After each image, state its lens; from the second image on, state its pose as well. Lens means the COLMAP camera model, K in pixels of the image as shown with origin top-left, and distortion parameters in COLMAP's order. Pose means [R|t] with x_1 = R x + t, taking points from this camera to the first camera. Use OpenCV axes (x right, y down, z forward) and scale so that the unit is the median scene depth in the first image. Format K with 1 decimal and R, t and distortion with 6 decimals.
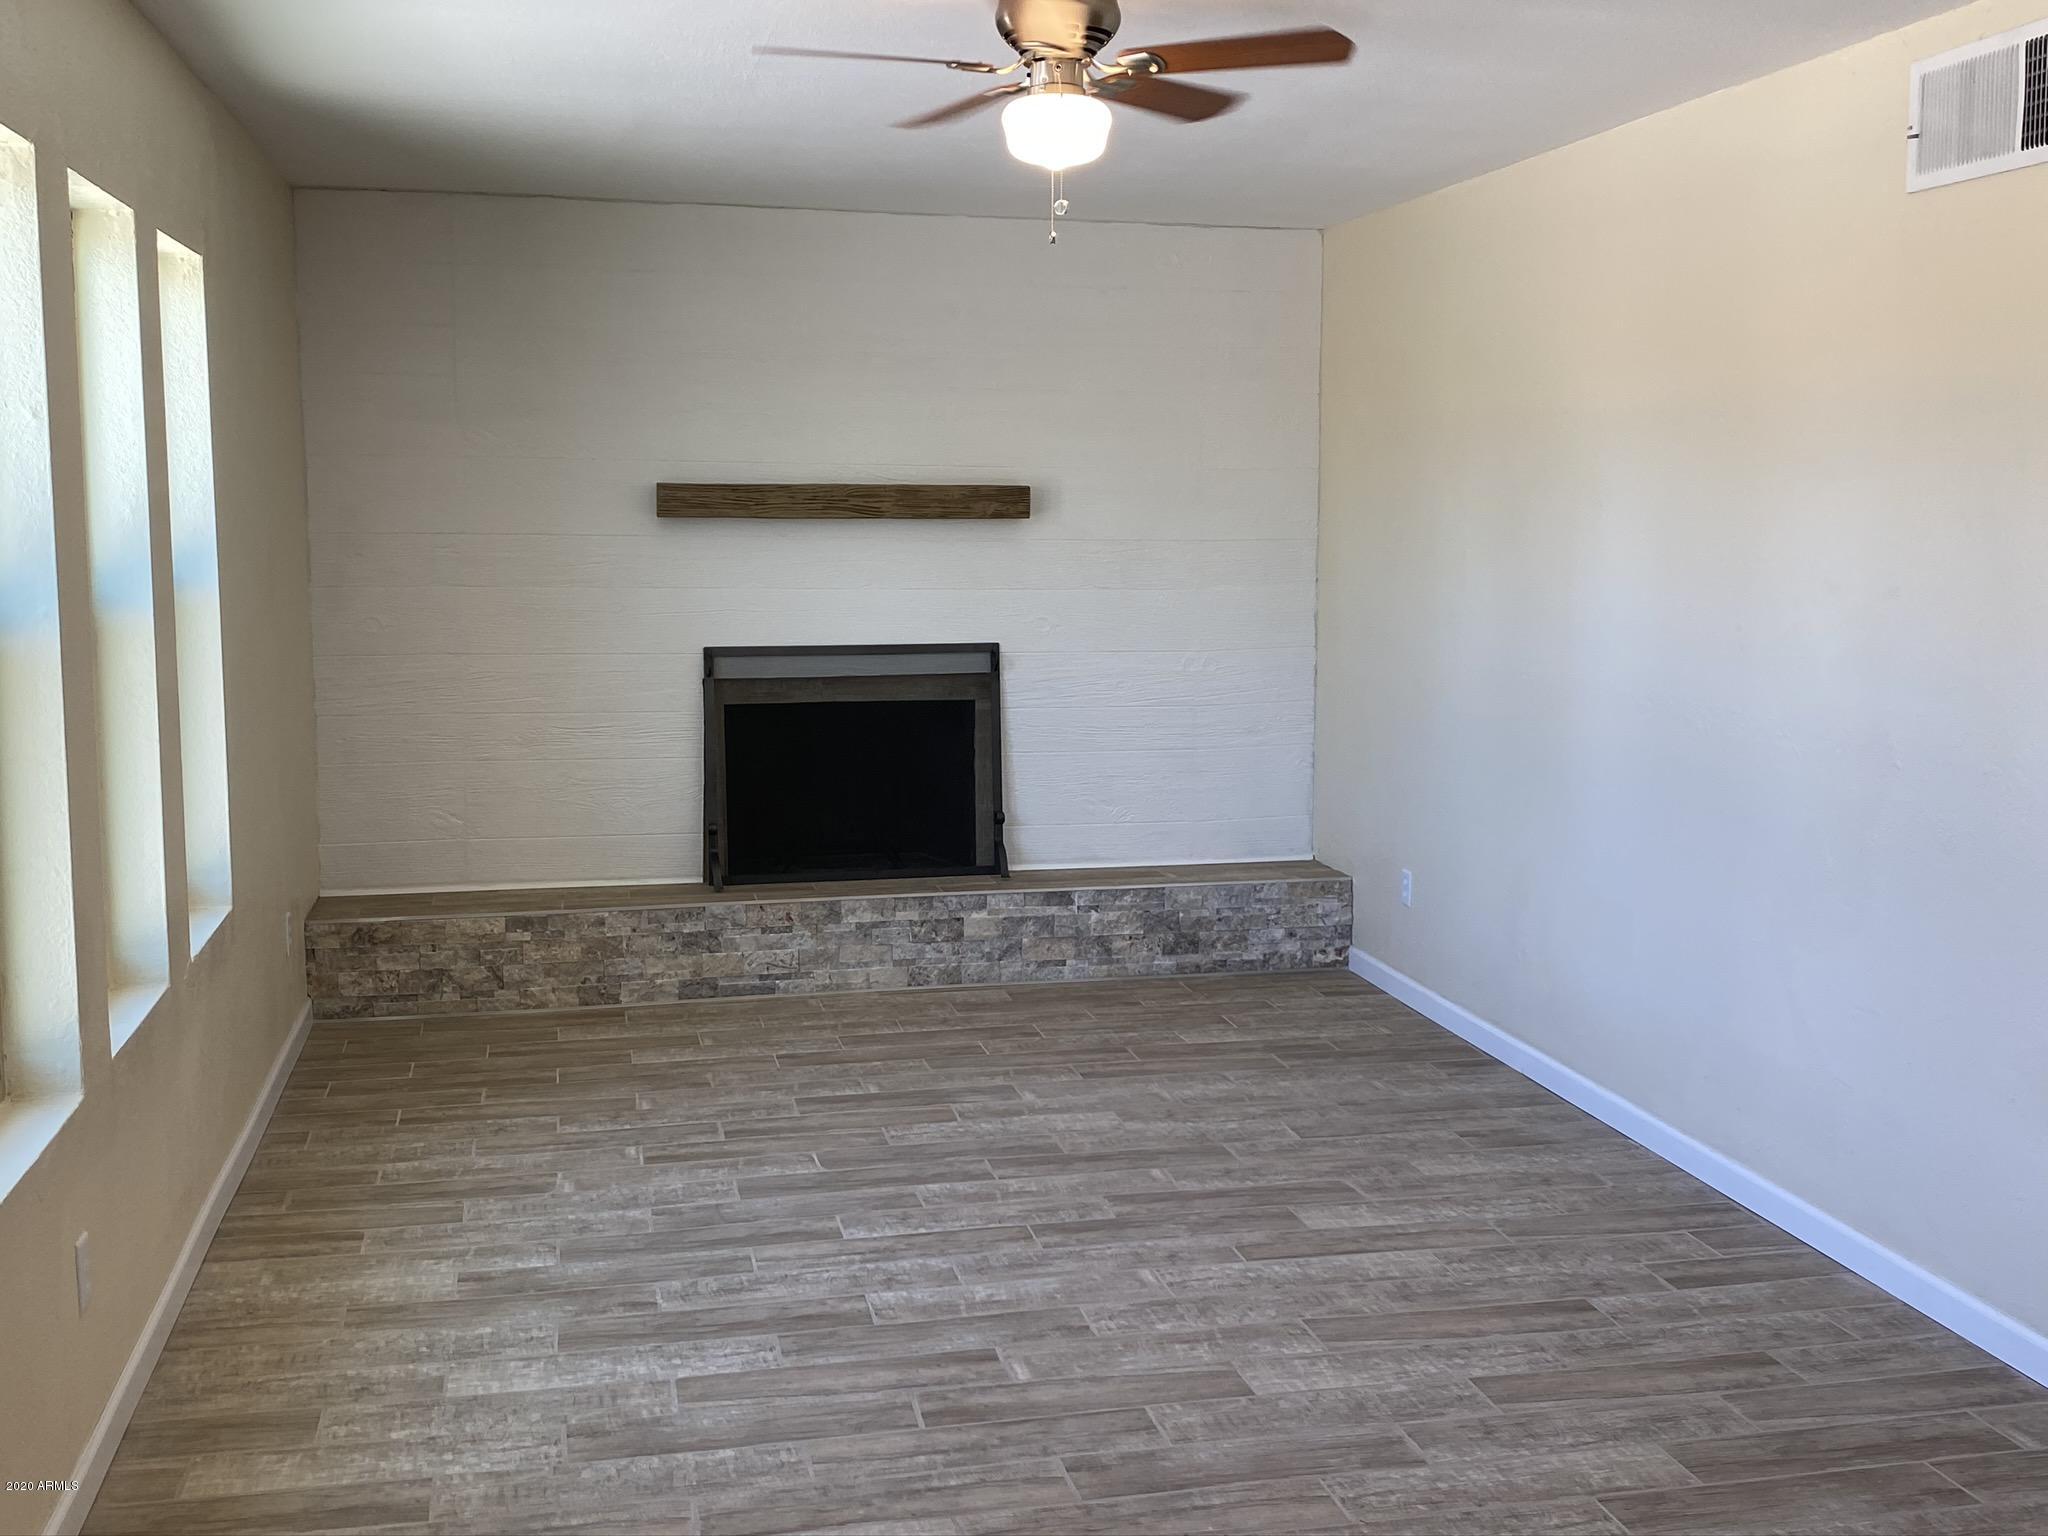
lens RADIAL K [[2176.9, 0, 1027.6], [0, 2176.9, 755.4], [0, 0, 1]] dist [0.104810, -0.170431]
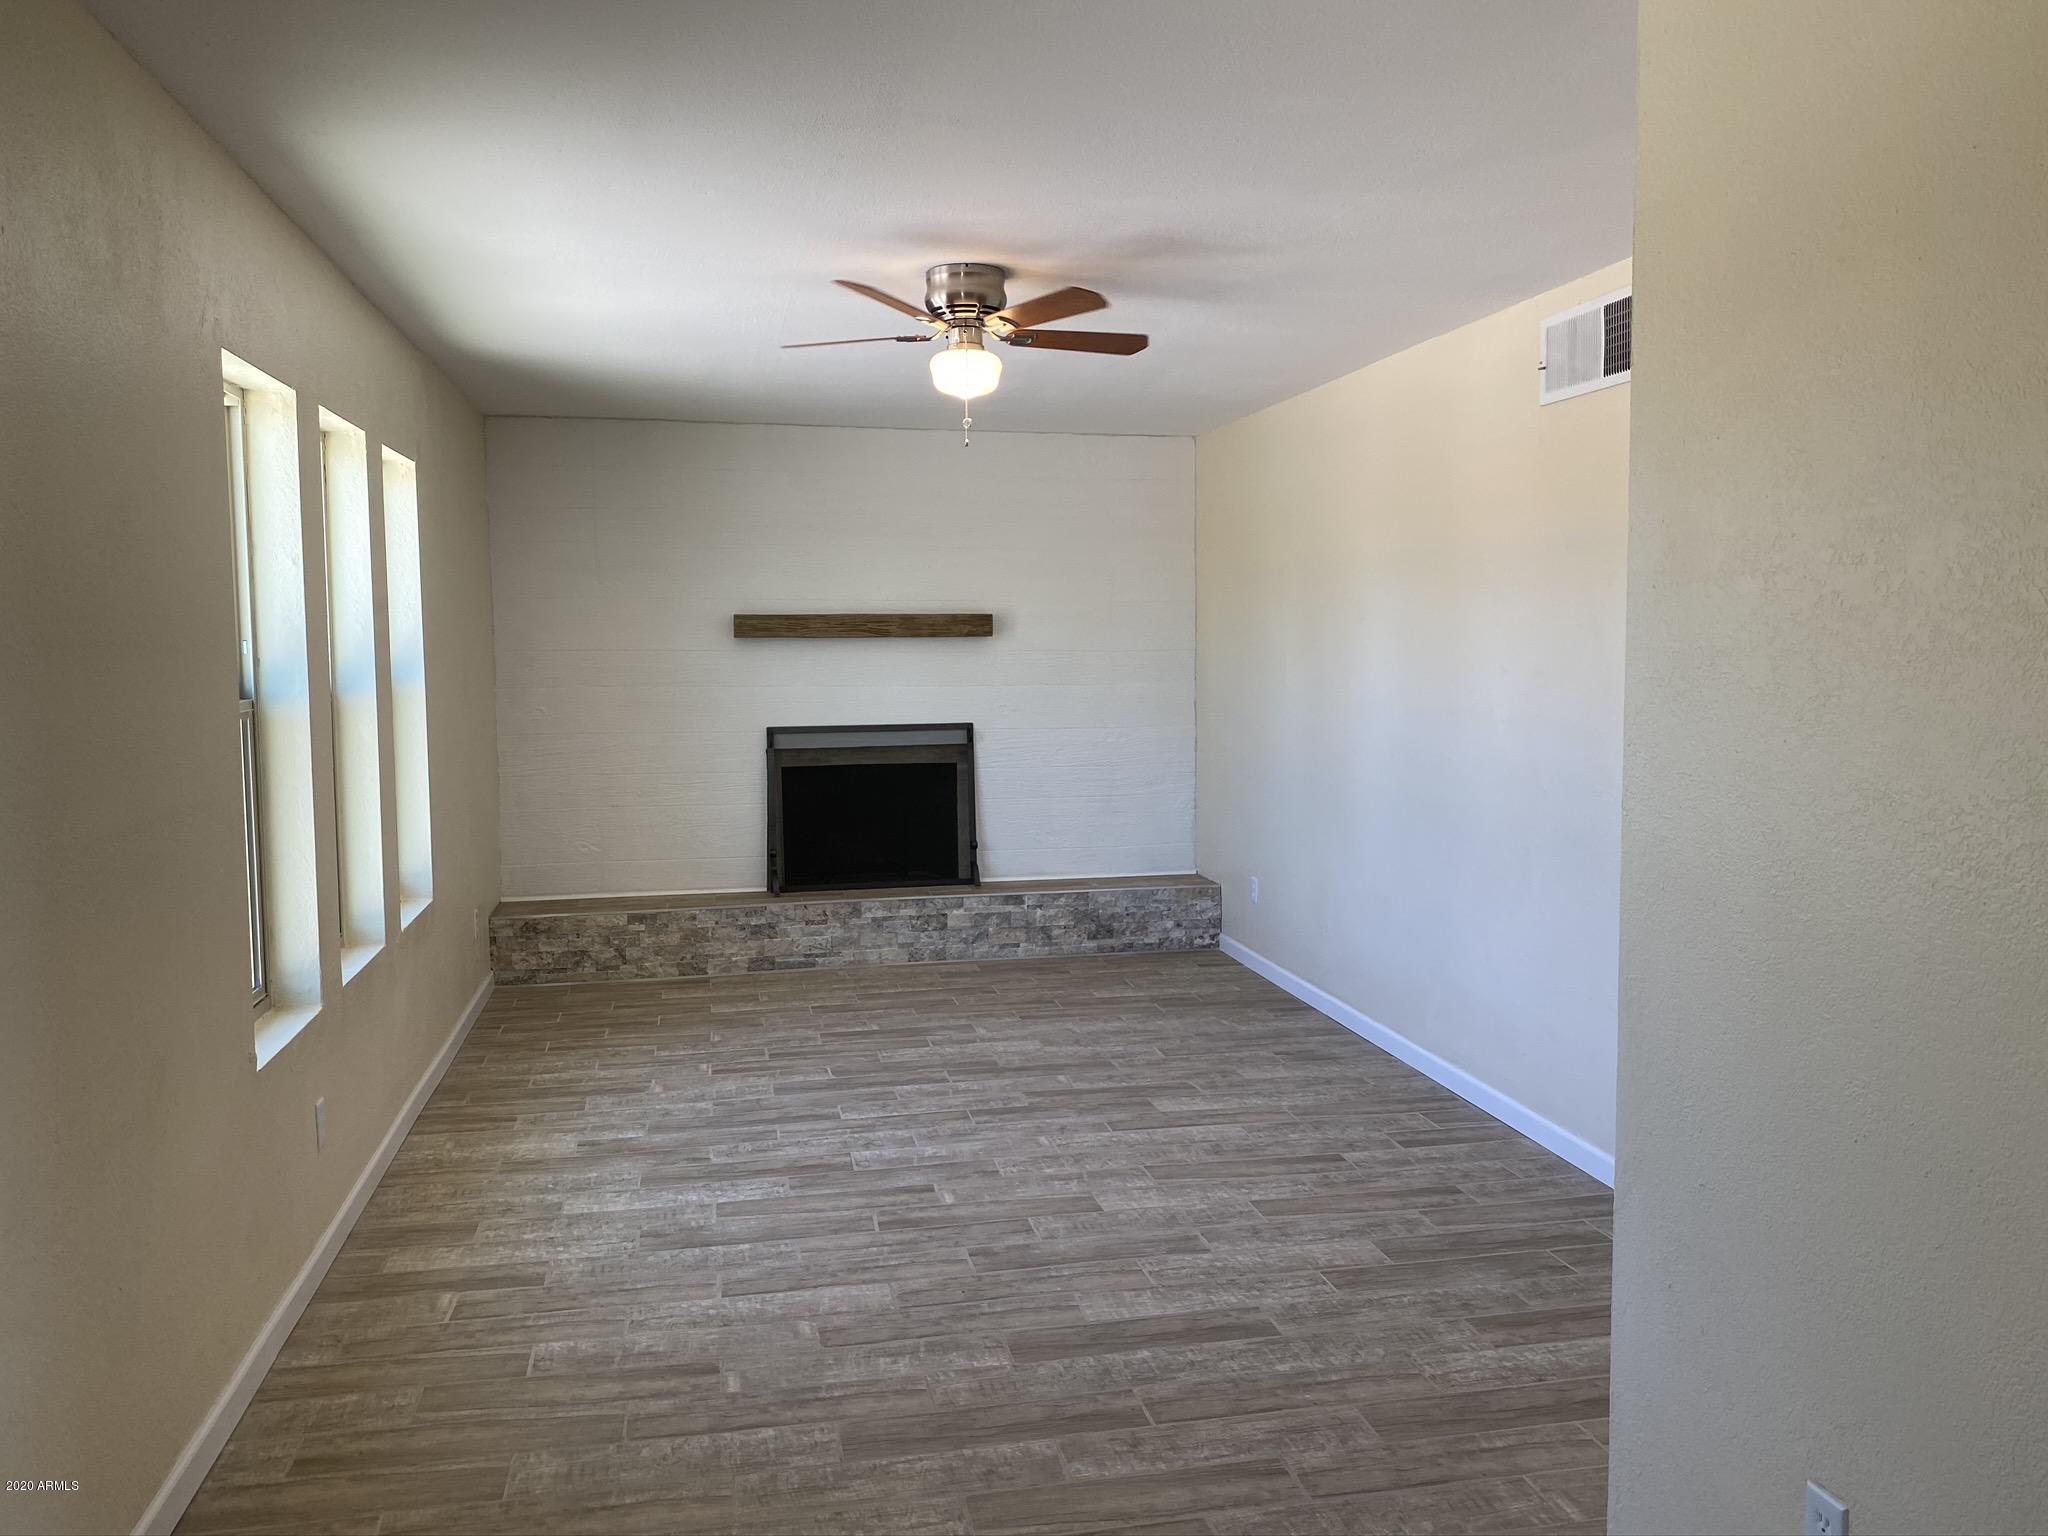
lens RADIAL K [[1628.0, 0, 1024.0], [0, 1628.0, 768.0], [0, 0, 1]] dist [0.112253, -0.203610]
pose [[0.999705, -0.008303, -0.022808, 0.061344], [0.007444, 0.999269, -0.037510, 0.025499], [0.023103, 0.037329, 0.999036, -0.097596]]
